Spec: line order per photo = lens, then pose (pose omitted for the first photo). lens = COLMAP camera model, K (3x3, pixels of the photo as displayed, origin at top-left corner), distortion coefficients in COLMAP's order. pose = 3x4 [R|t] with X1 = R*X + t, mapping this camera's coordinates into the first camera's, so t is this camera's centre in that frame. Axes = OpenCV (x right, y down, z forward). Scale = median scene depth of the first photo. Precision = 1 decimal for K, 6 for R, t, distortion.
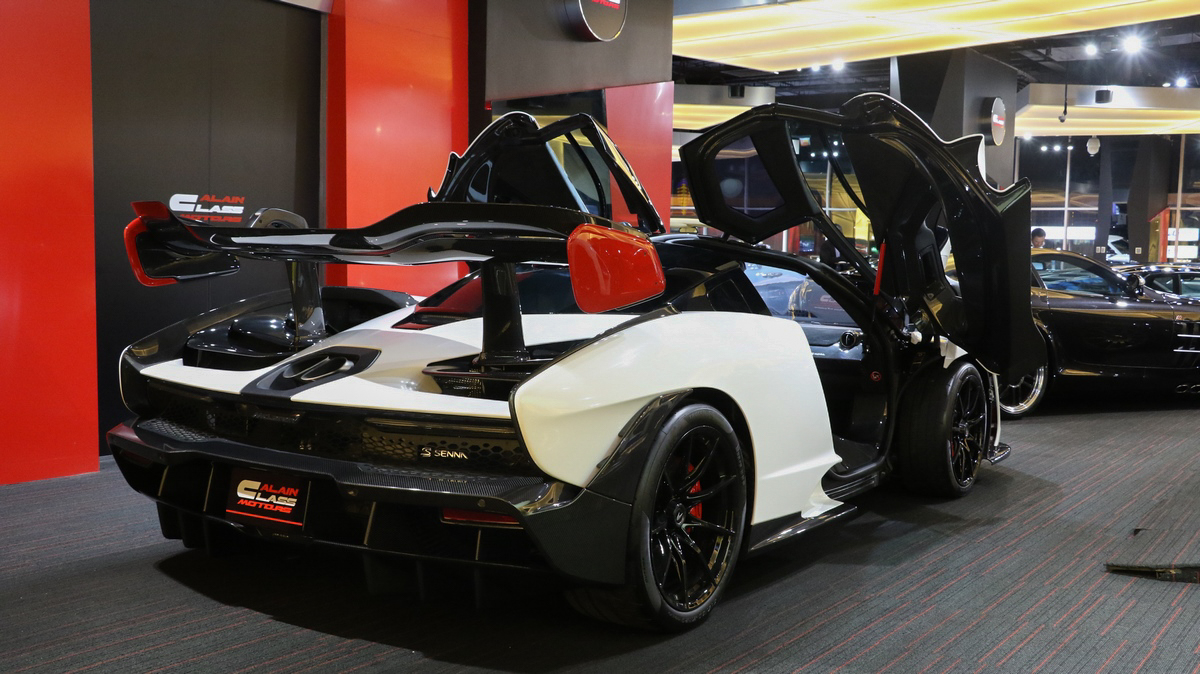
lens RADIAL K [[1282.4, 0, 600.0], [0, 1282.4, 337.0], [0, 0, 1]] dist [-0.111744, 0.338731]
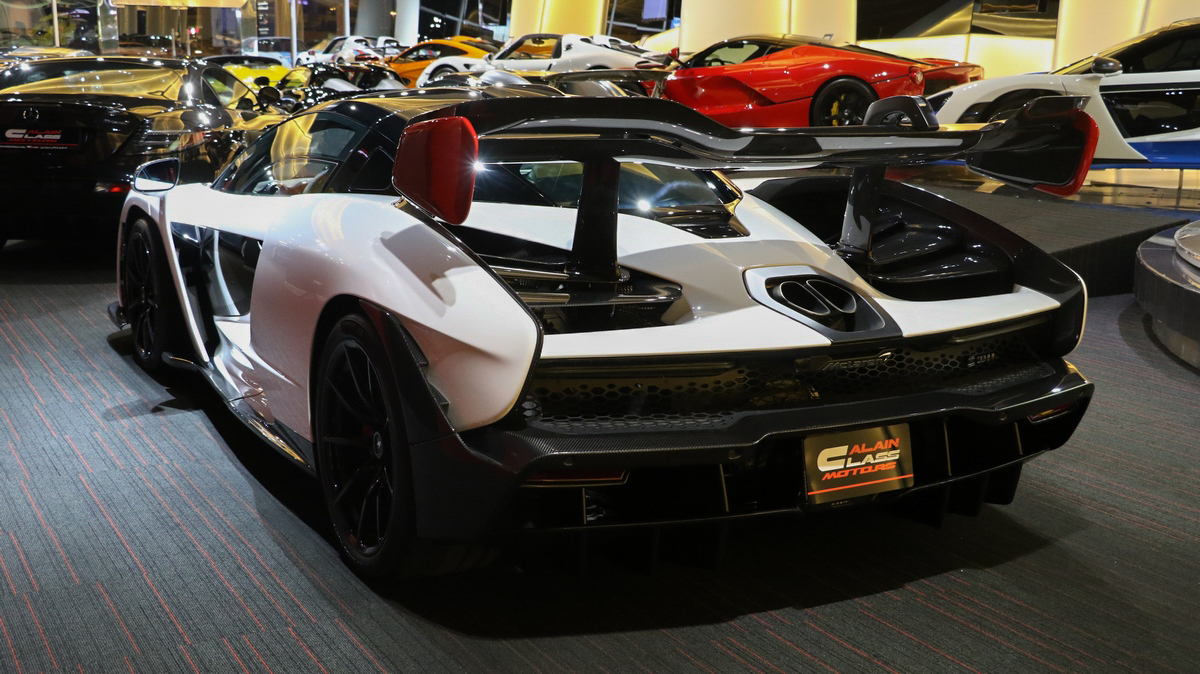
lens RADIAL K [[1449.9, 0, 600.0], [0, 1449.9, 337.0], [0, 0, 1]] dist [-0.014337, 0.240655]
pose [[0.471083, -0.190863, 0.861193, -1.036712], [0.059678, 0.980969, 0.184764, -0.124550], [-0.880068, -0.035645, 0.473508, 0.643247]]
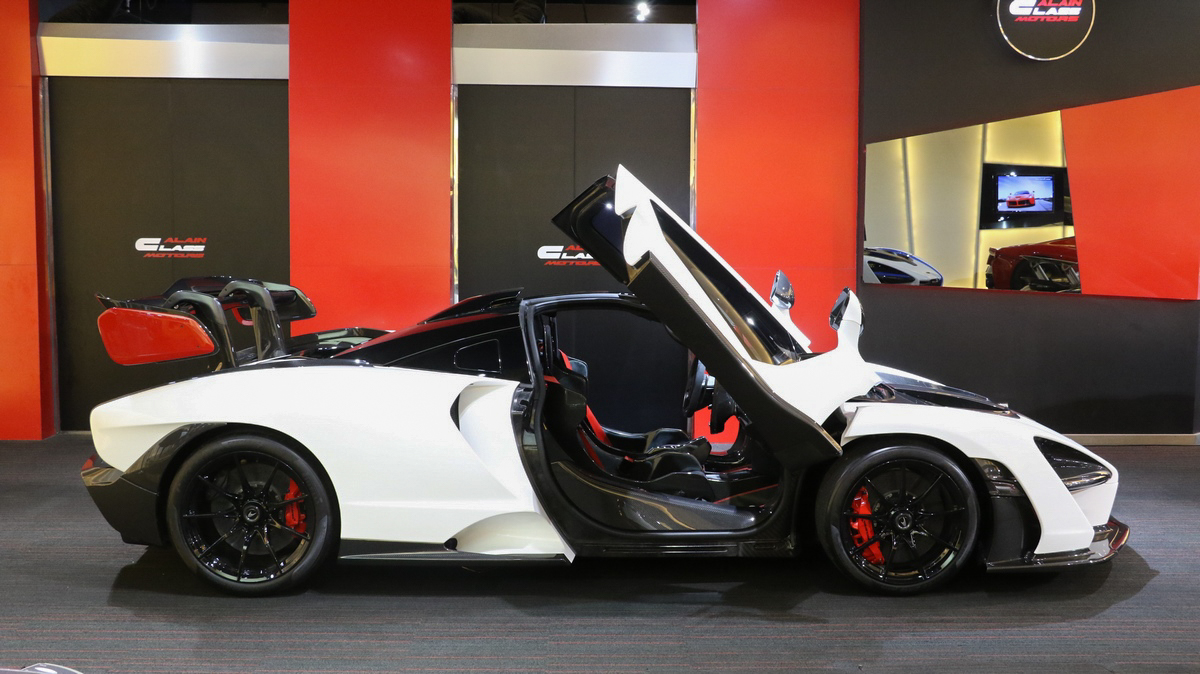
lens RADIAL K [[1282.4, 0, 600.0], [0, 1282.4, 337.0], [0, 0, 1]] dist [-0.111744, 0.338731]
pose [[0.546685, 0.060746, -0.835132, 1.332272], [-0.053739, 0.997854, 0.037405, -0.115668], [0.835612, 0.024430, 0.548777, 0.531298]]
